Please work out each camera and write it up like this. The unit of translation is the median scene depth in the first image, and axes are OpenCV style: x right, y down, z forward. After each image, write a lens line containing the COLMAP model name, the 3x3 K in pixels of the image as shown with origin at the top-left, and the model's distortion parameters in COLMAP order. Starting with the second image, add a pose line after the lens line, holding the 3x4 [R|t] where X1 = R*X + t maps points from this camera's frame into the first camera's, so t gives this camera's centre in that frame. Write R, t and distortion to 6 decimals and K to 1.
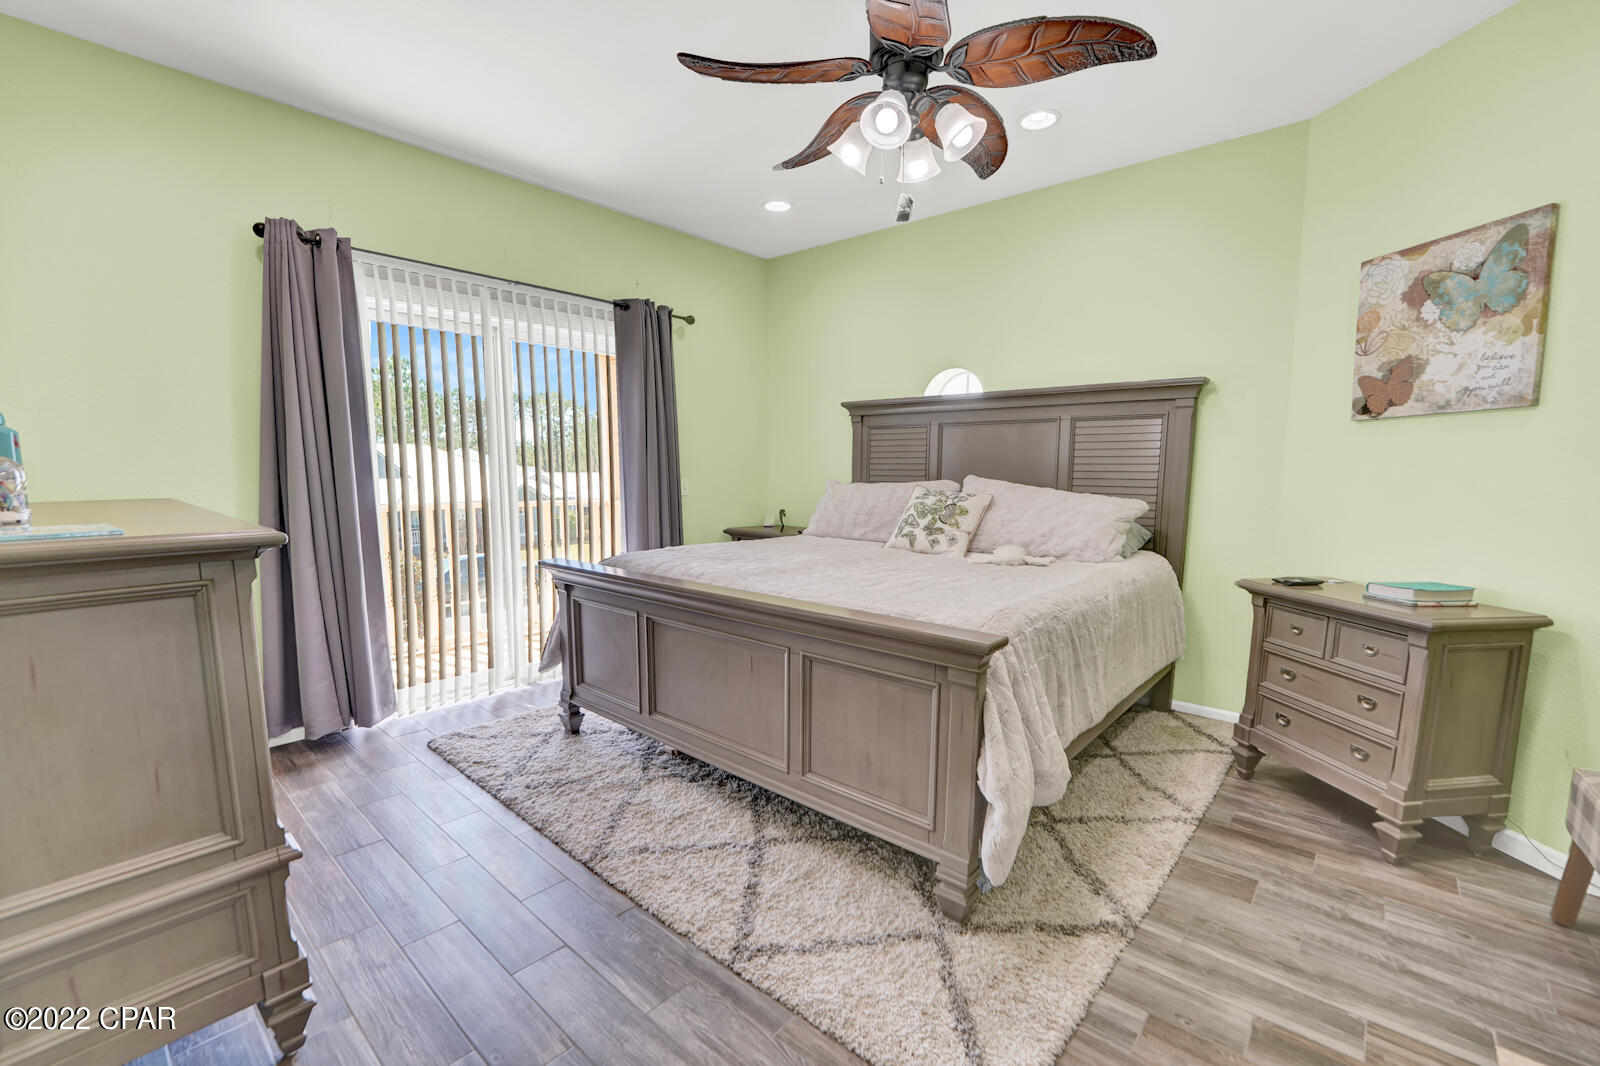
lens RADIAL K [[676.3, 0, 788.7], [0, 676.3, 552.0], [0, 0, 1]] dist [-0.017053, 0.000513]
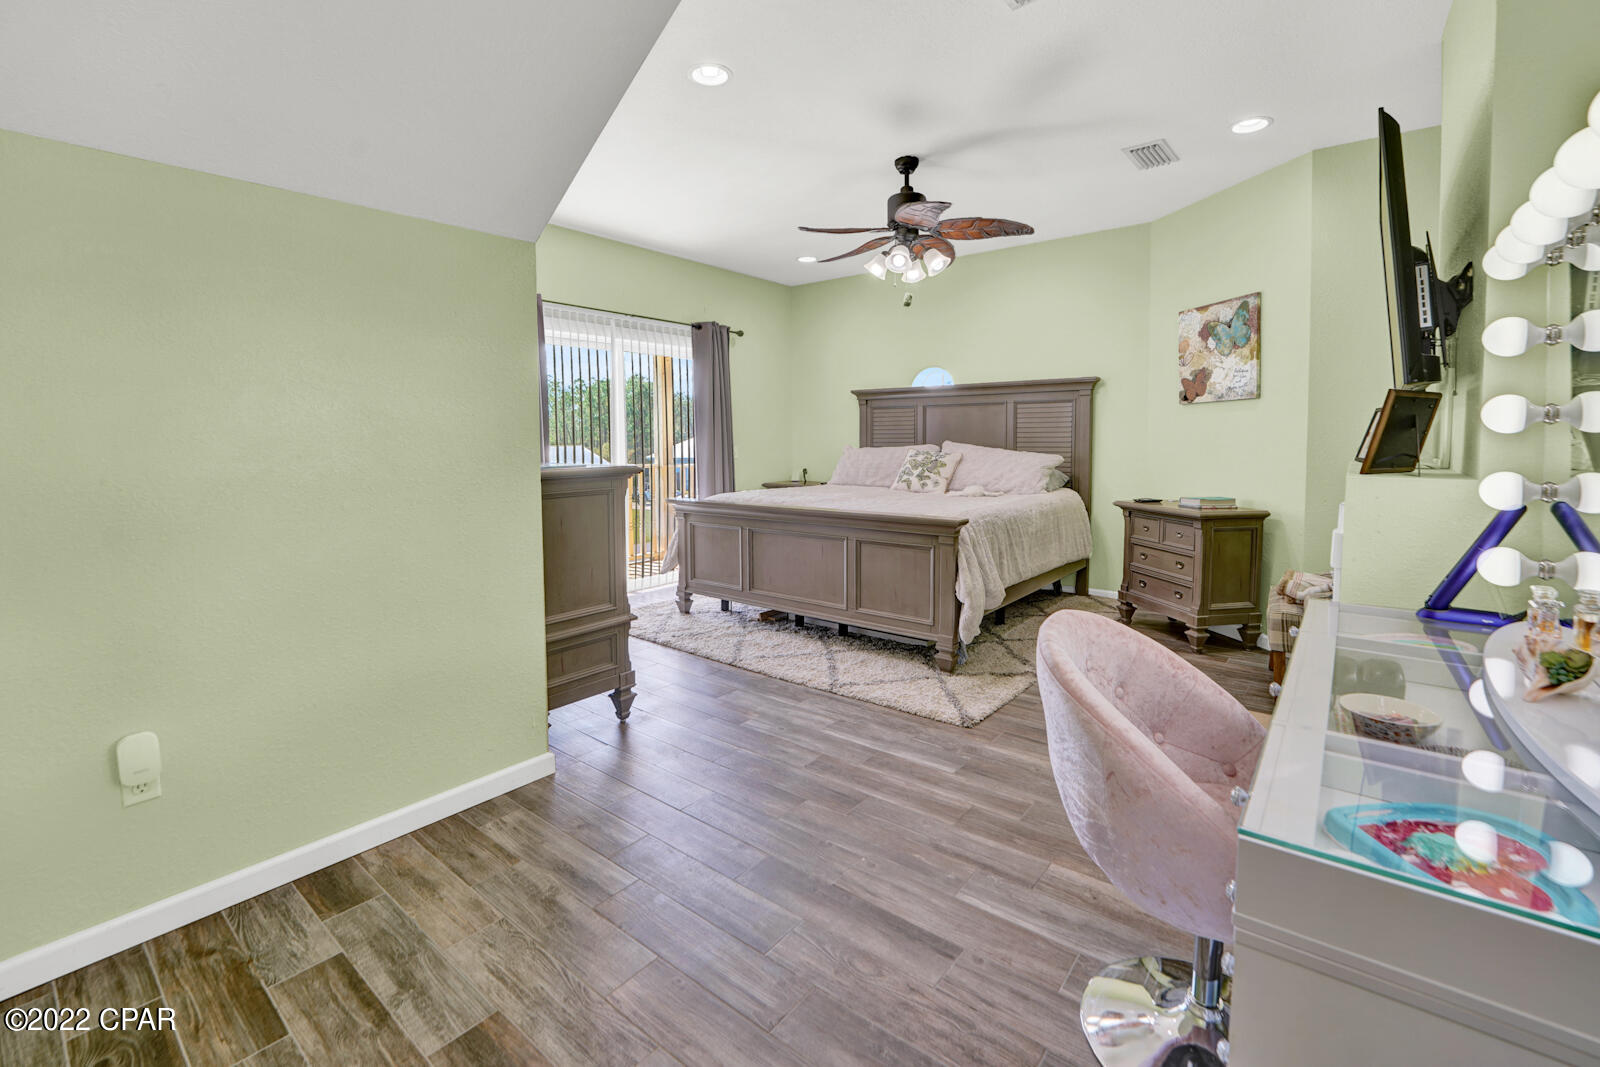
lens RADIAL K [[691.4, 0, 729.0], [0, 691.4, 465.9], [0, 0, 1]] dist [-0.000556, 0.000021]
pose [[0.999028, -0.008511, -0.043243, -0.220778], [0.004777, 0.996307, -0.085729, 0.105862], [0.043812, 0.085439, 0.995380, -0.811434]]
